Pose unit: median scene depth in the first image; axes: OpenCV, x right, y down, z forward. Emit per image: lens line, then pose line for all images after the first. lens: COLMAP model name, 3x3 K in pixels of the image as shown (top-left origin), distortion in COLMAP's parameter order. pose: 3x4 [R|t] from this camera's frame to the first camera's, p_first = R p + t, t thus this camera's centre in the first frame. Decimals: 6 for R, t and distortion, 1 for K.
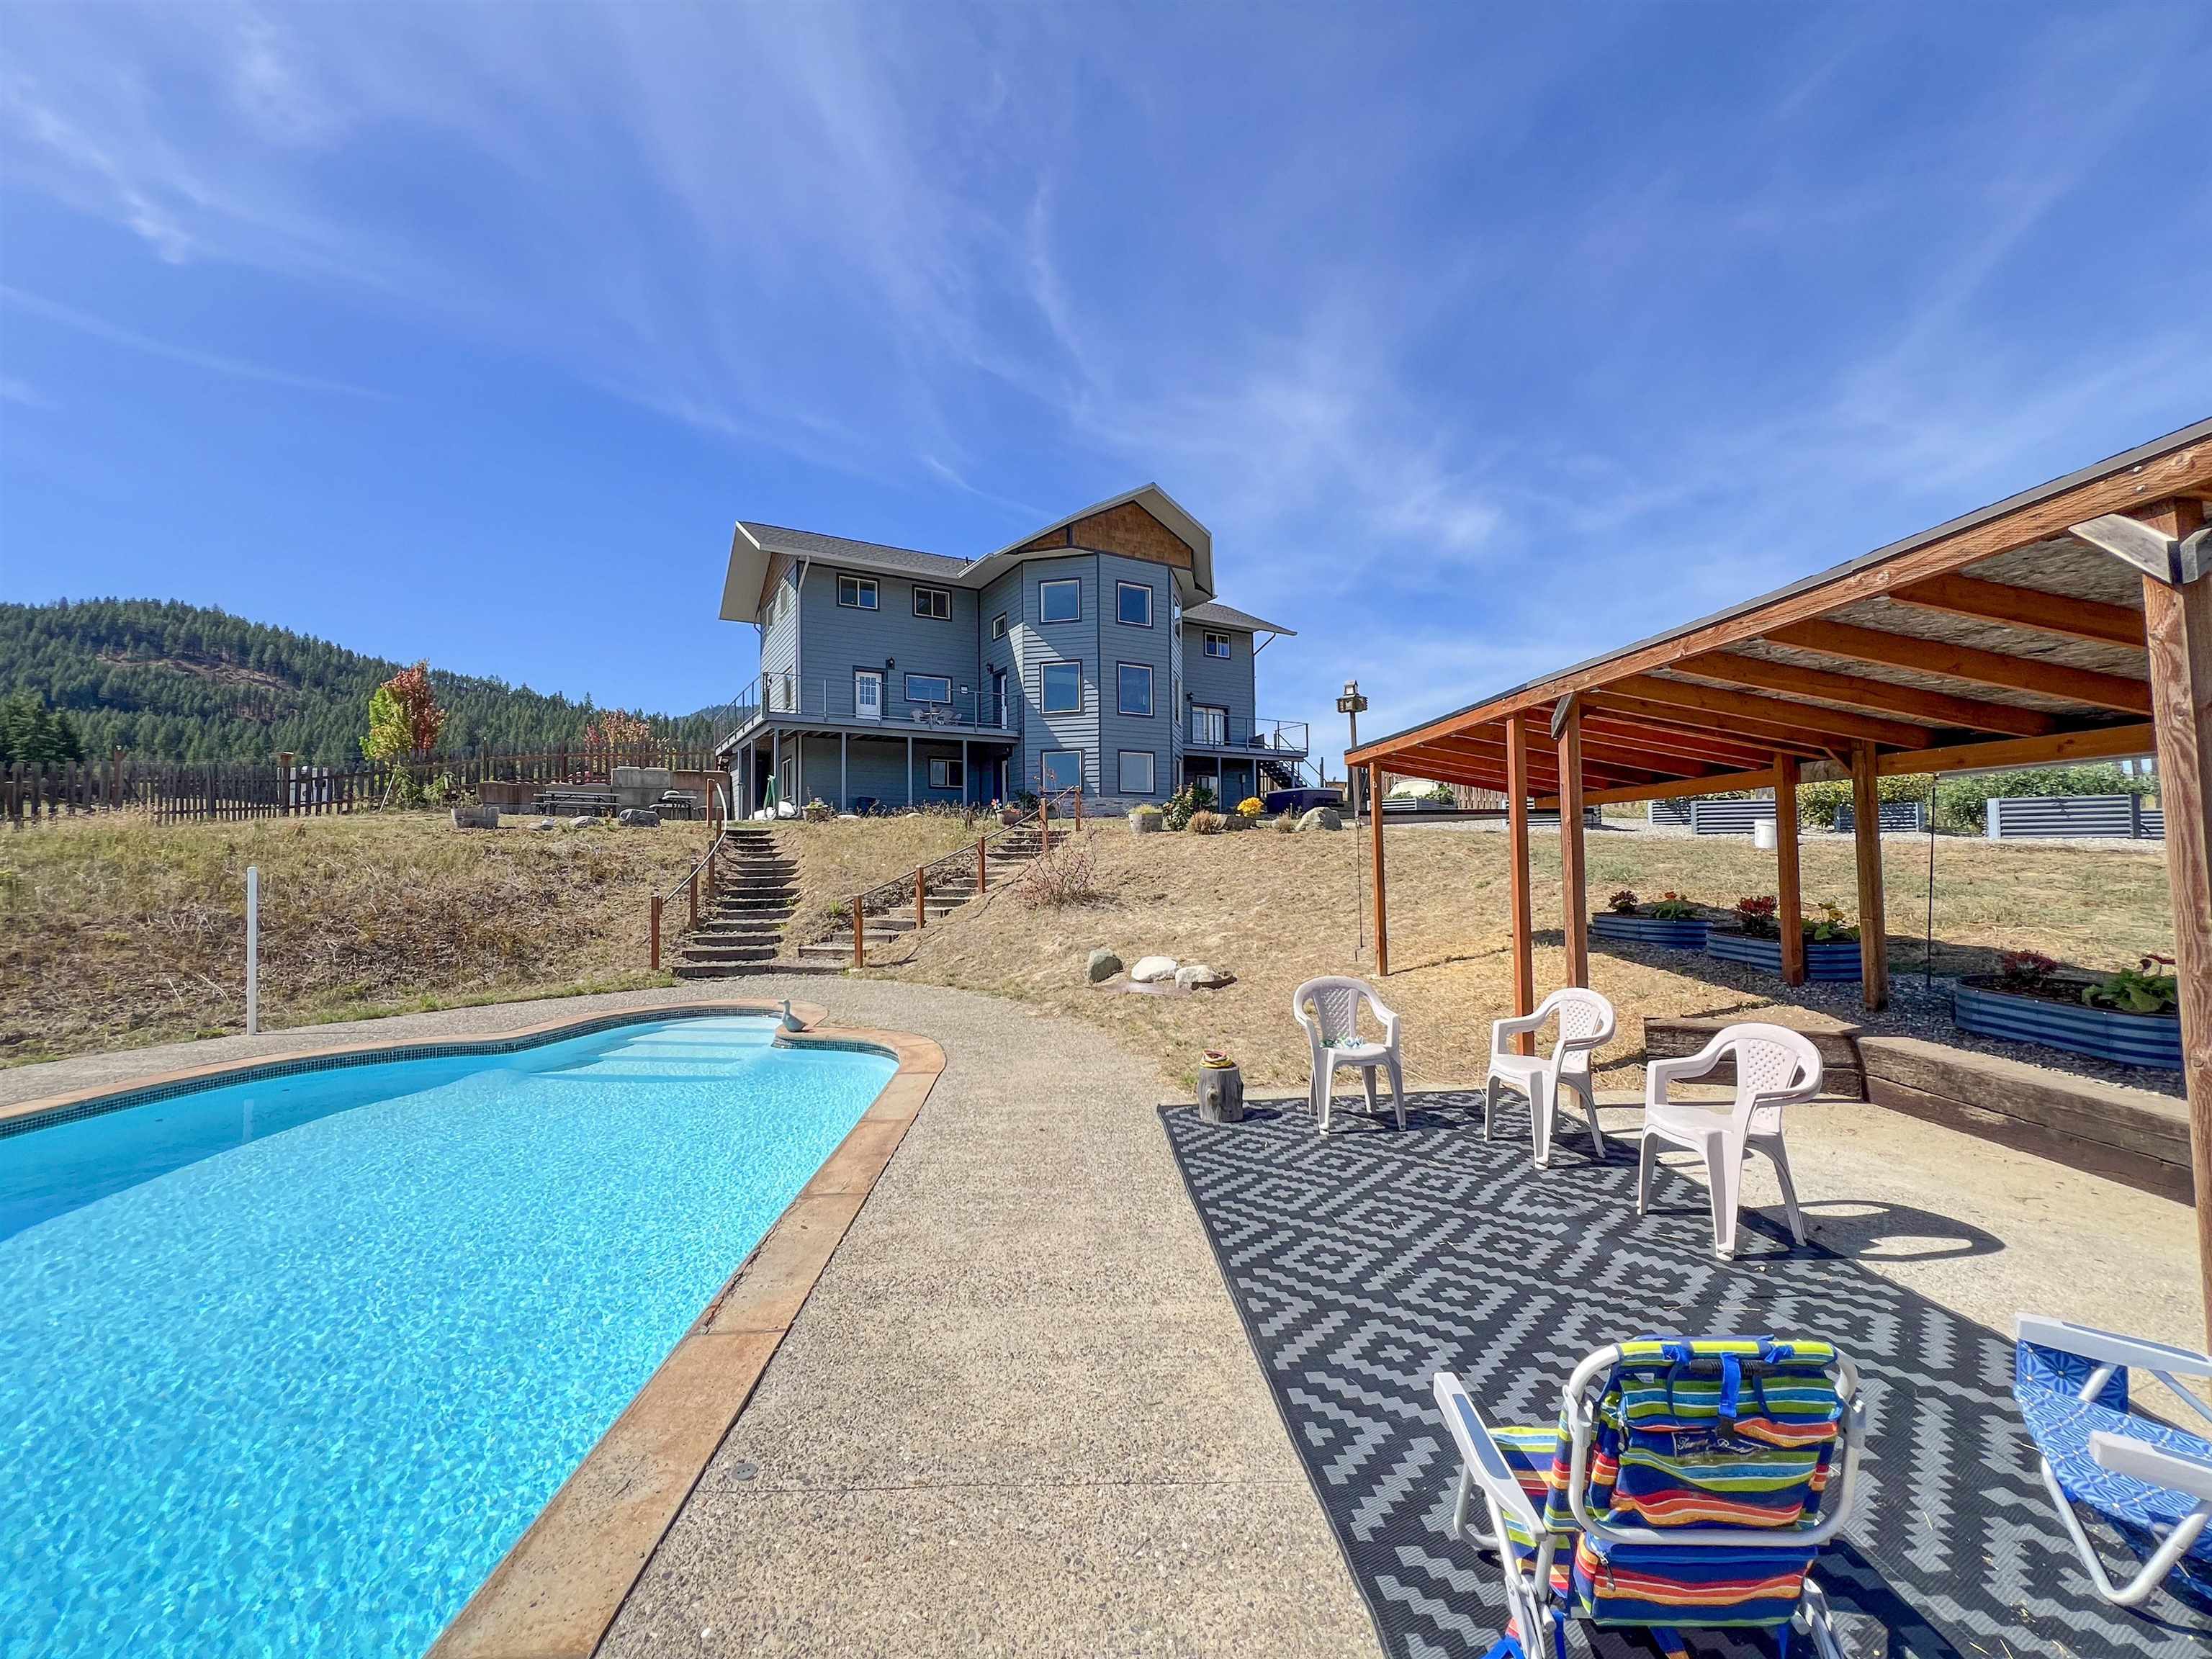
lens RADIAL K [[889.6, 0, 1104.1], [0, 889.6, 825.2], [0, 0, 1]] dist [-0.002046, 0.000778]
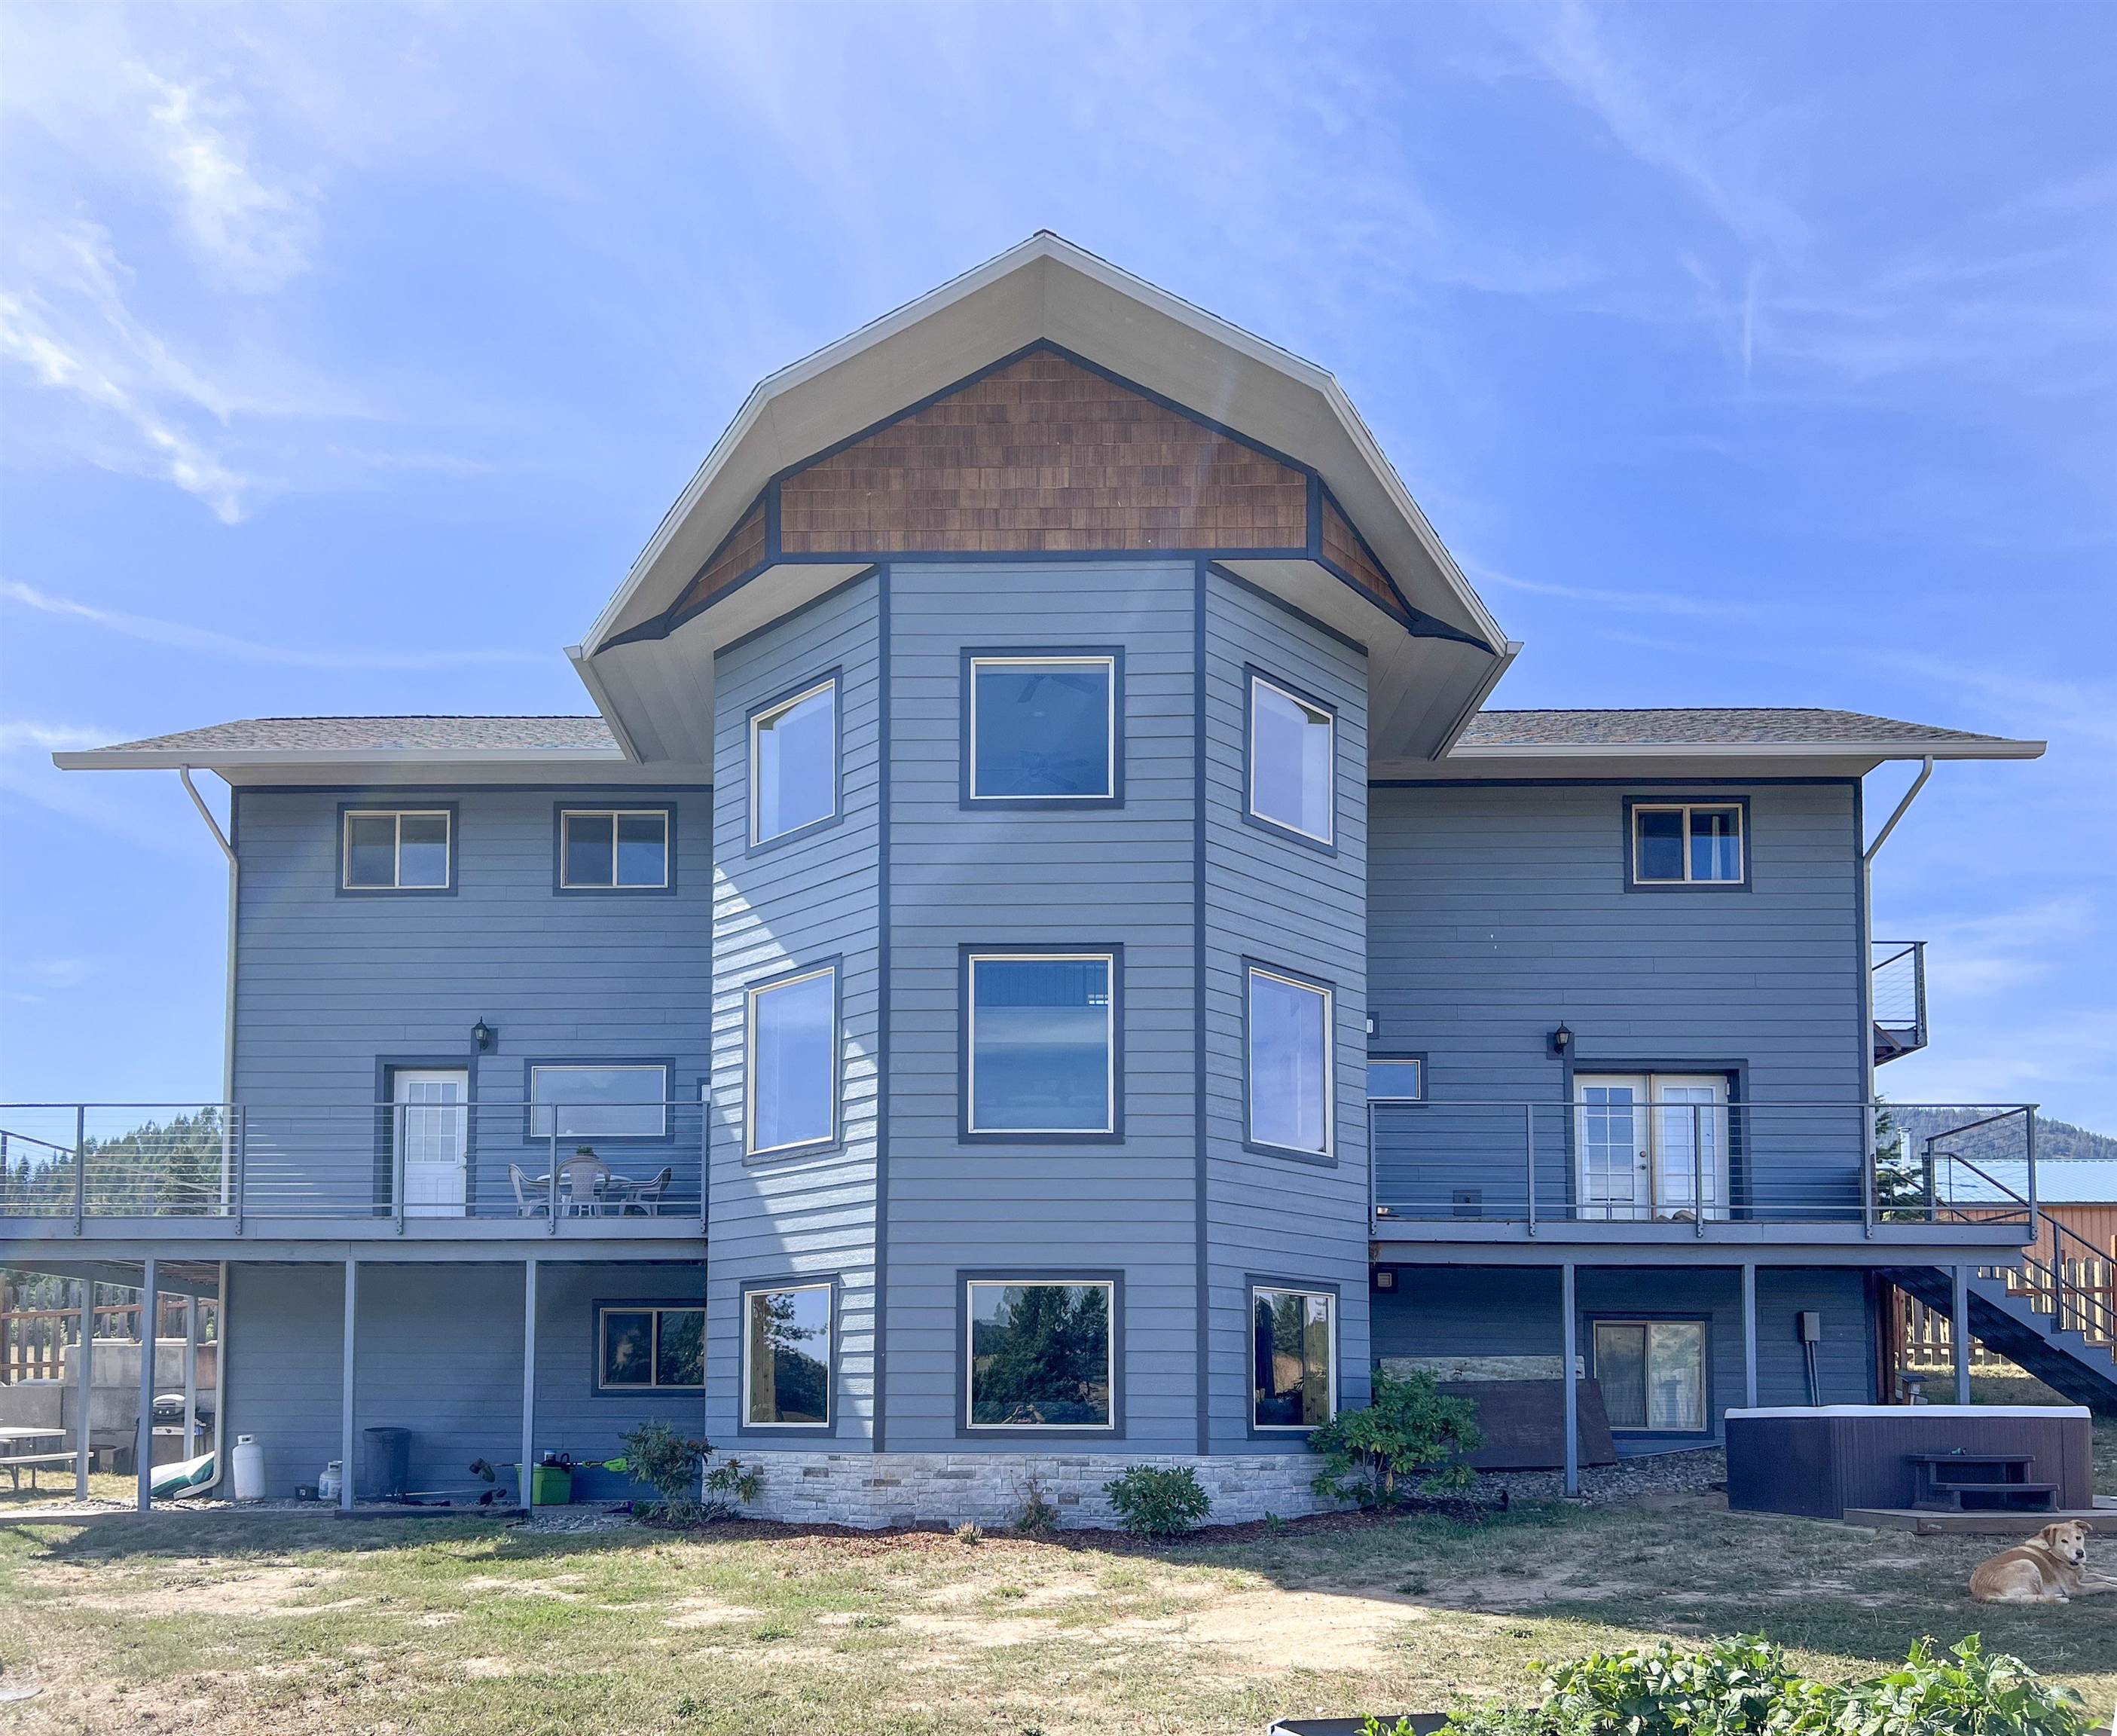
lens RADIAL K [[1746.7, 0, 1054.2], [0, 1746.7, 1282.5], [0, 0, 1]] dist [0.096027, -0.078132]
pose [[0.852216, -0.028515, -0.522413, 0.393858], [0.008307, 0.999125, -0.040983, -0.074449], [0.523125, 0.030586, 0.851707, 0.701636]]
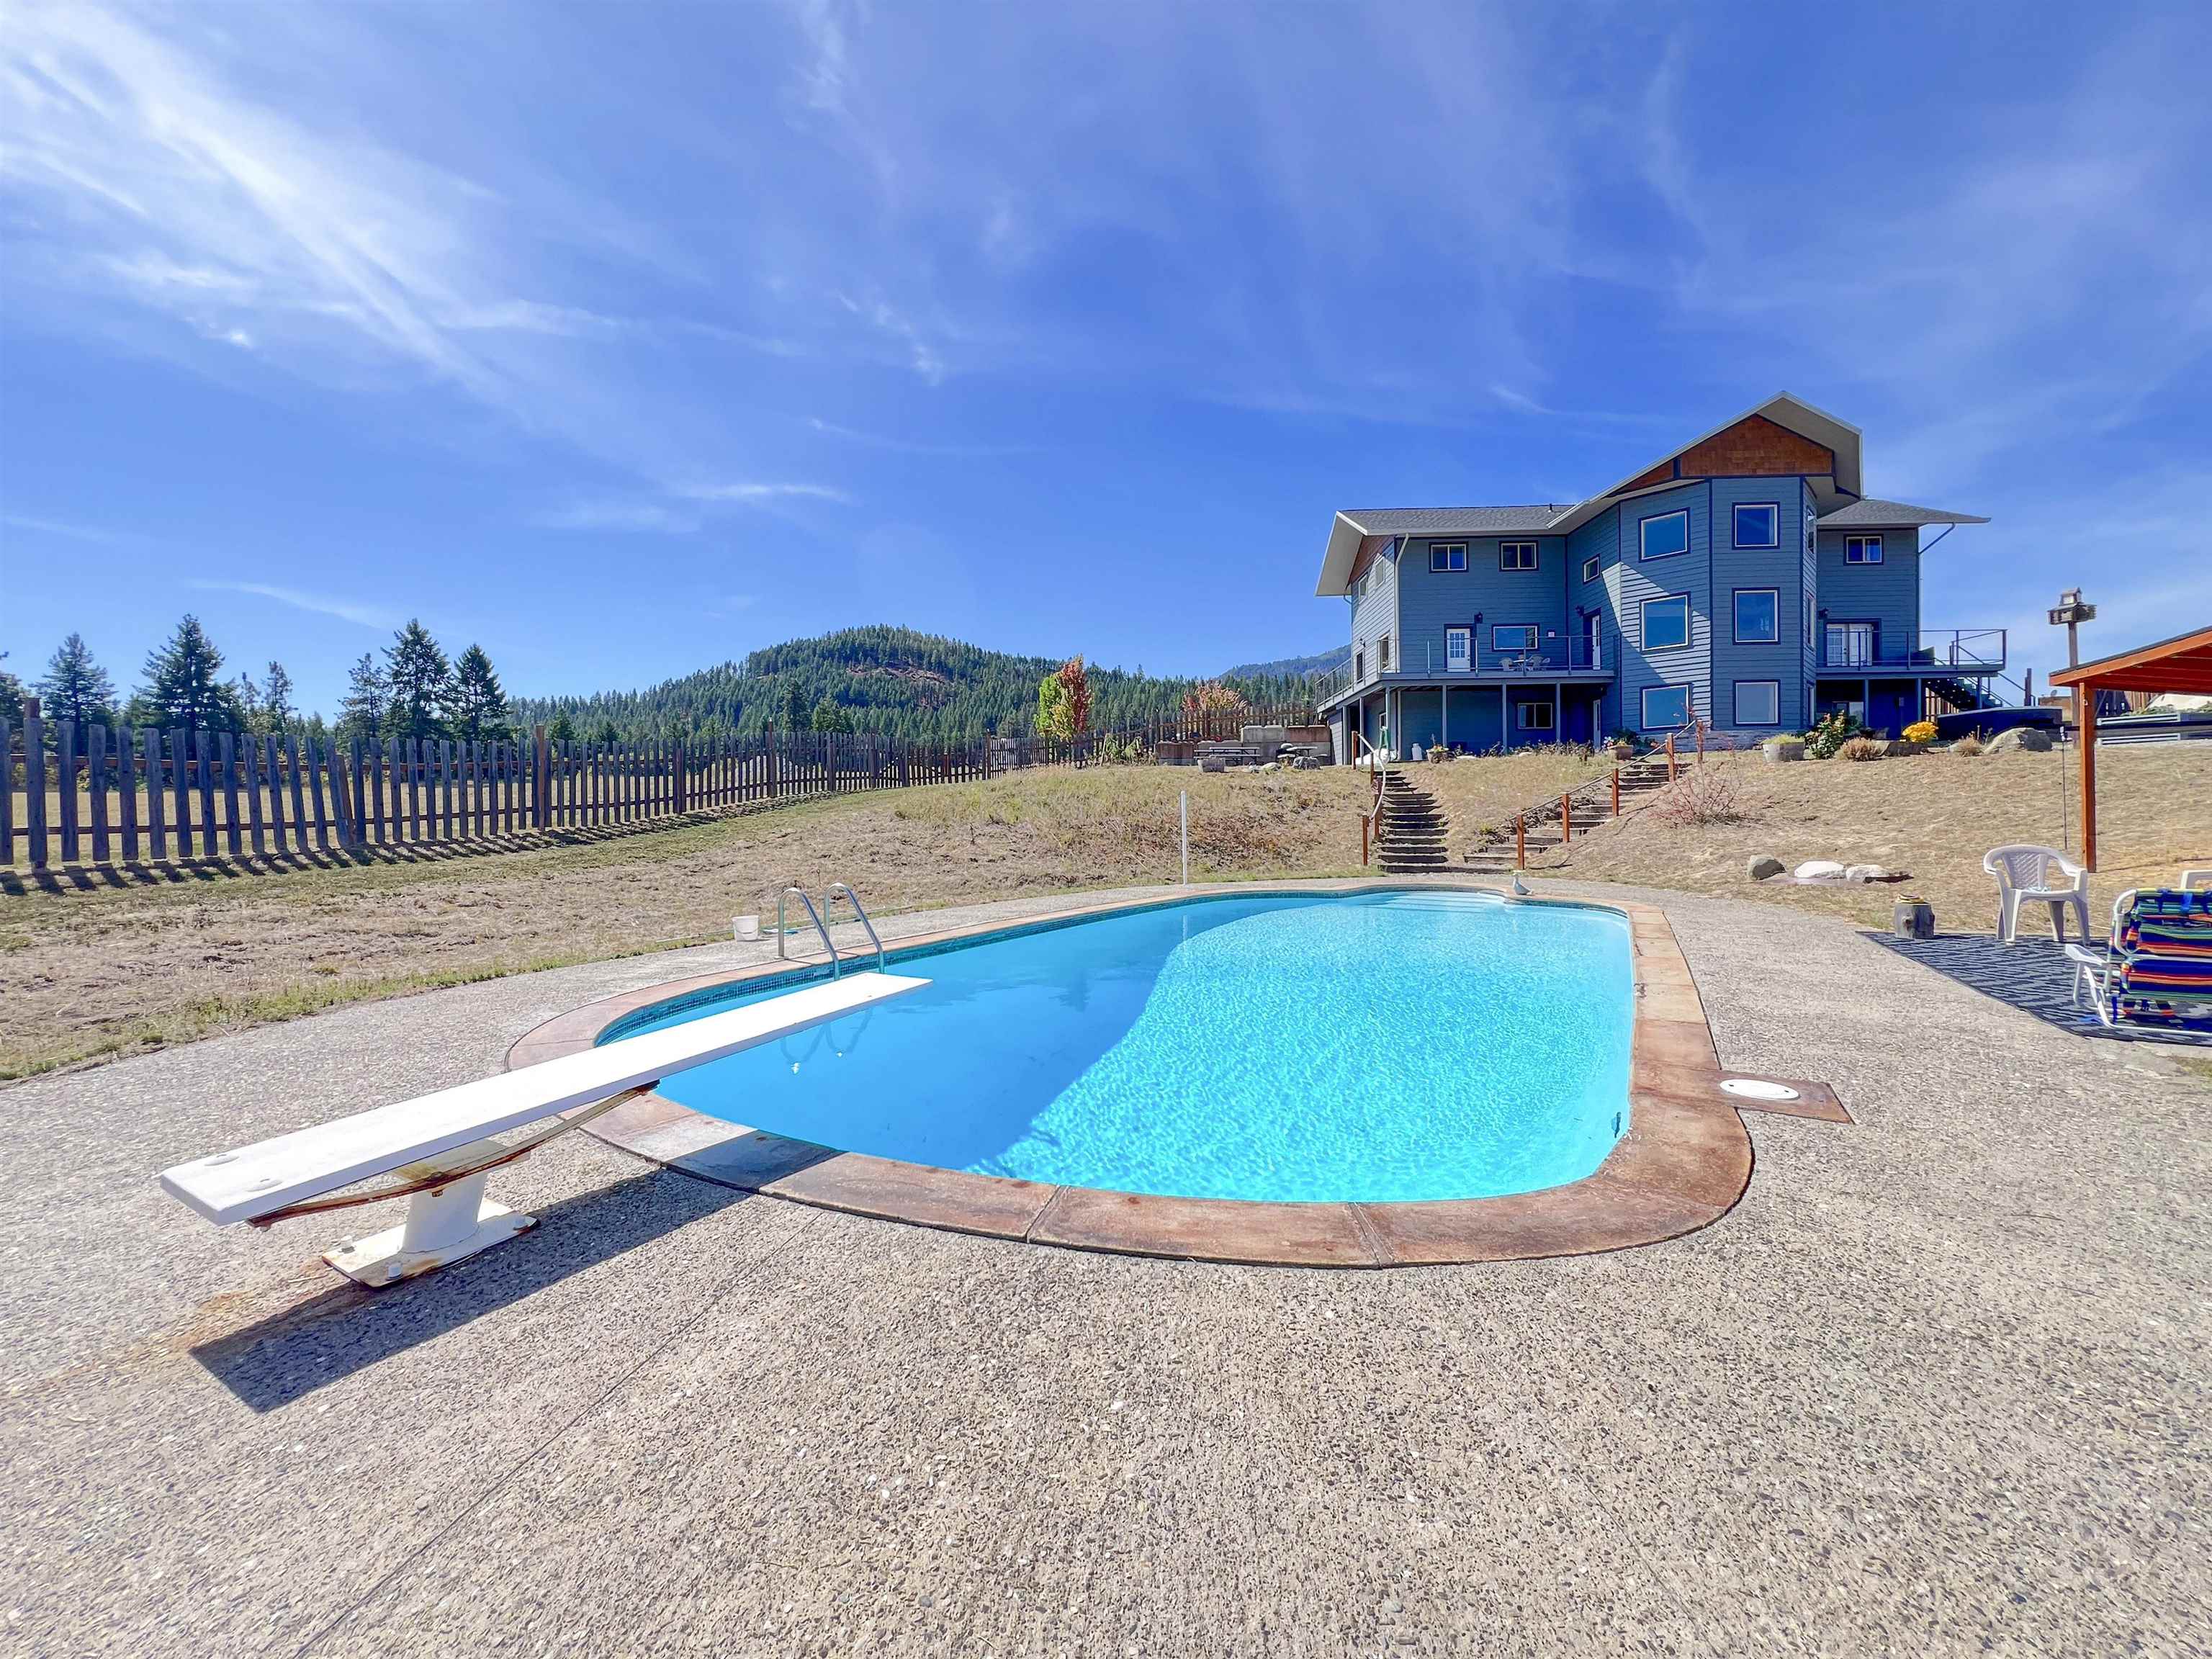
lens RADIAL K [[889.6, 0, 1104.1], [0, 889.6, 825.2], [0, 0, 1]] dist [-0.002046, 0.000778]
pose [[0.844409, 0.006241, -0.535662, -0.054521], [0.024196, 0.998467, 0.049776, 0.009171], [0.535152, -0.054992, 0.842964, -0.241690]]
